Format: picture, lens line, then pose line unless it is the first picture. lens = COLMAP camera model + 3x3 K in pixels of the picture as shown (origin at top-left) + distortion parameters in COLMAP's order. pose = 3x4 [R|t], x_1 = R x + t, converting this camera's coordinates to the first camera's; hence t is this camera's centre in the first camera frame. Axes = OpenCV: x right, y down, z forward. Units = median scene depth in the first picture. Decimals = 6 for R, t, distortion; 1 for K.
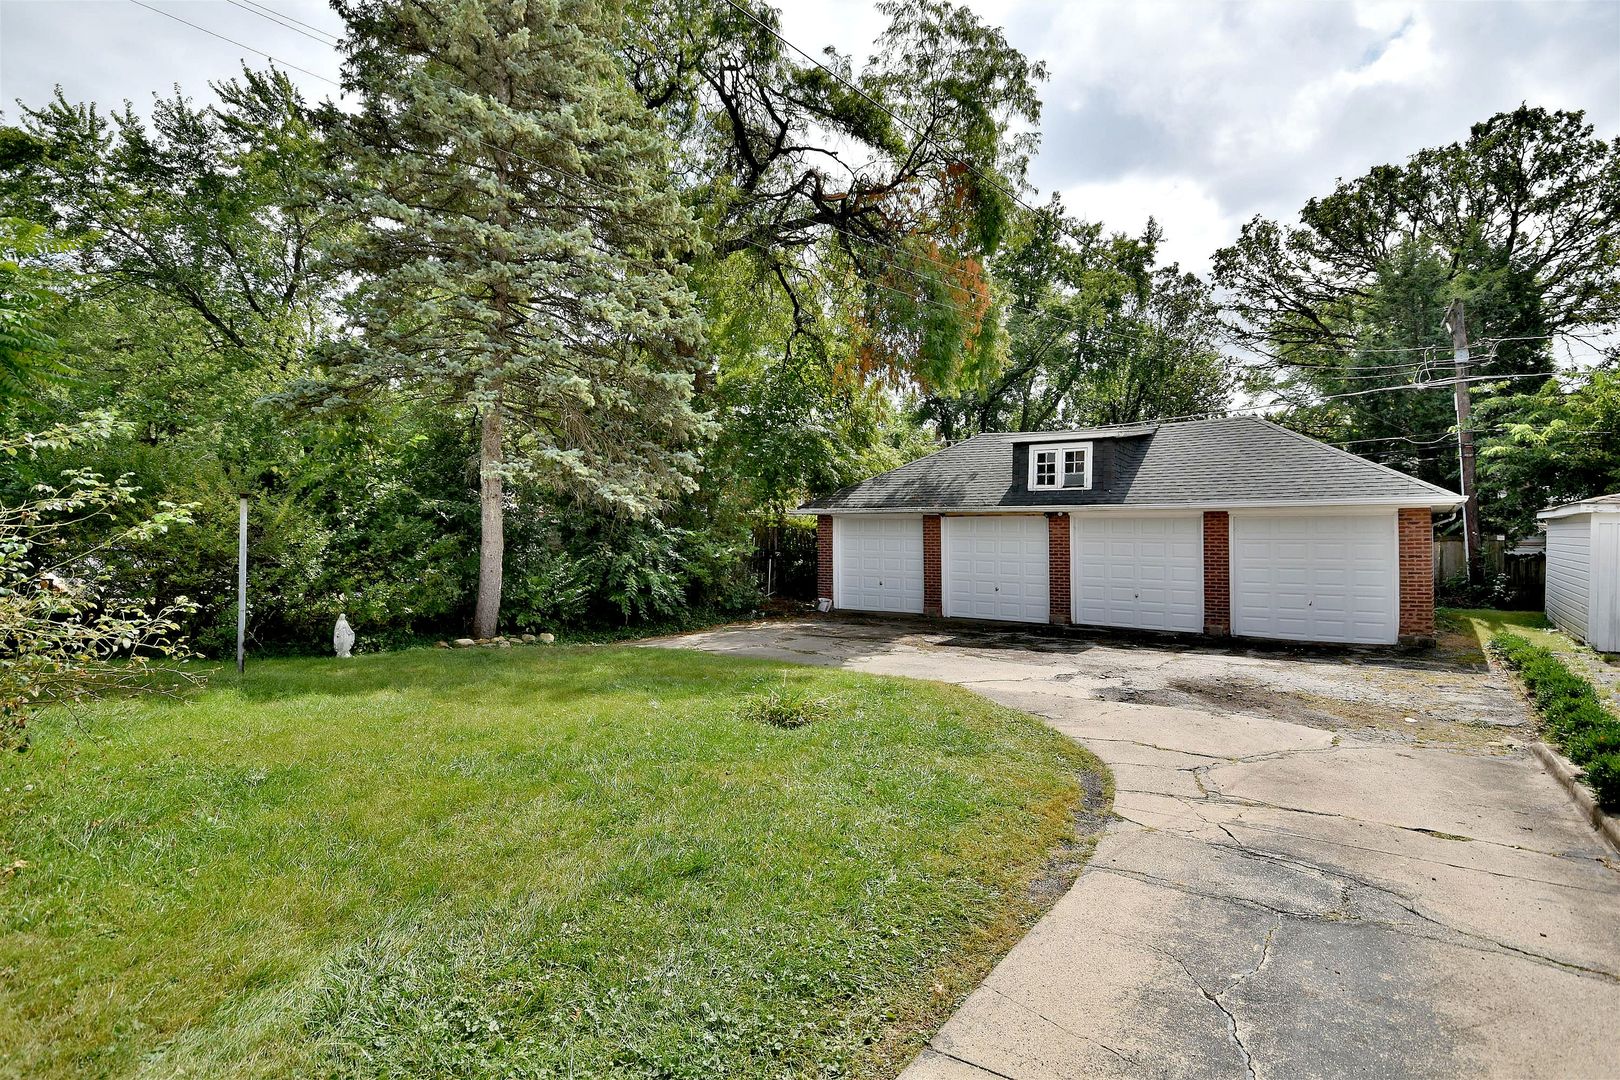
lens RADIAL K [[894.2, 0, 805.3], [0, 894.2, 540.0], [0, 0, 1]] dist [0.020224, -0.001490]
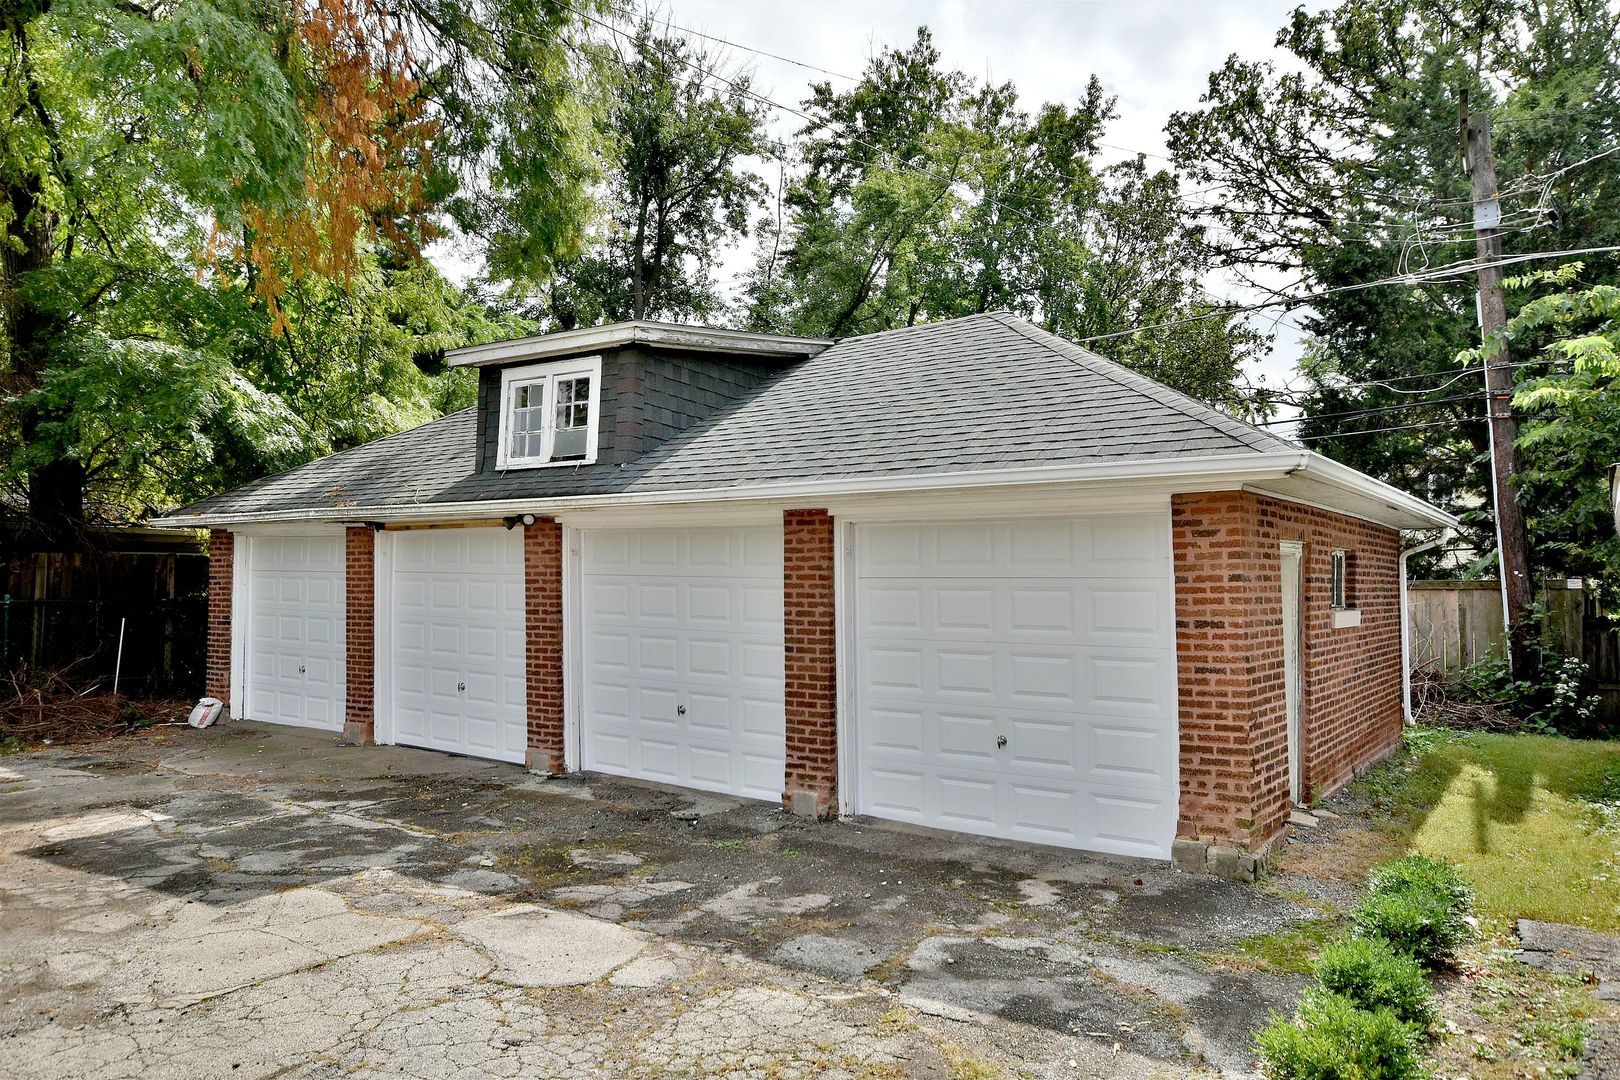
lens RADIAL K [[1156.8, 0, 812.2], [0, 1156.8, 536.1], [0, 0, 1]] dist [0.014068, 0.010315]
pose [[0.999971, 0.006351, -0.004255, 0.364076], [-0.006539, 0.998940, -0.045567, 0.003334], [0.003961, 0.045593, 0.998952, 0.372510]]
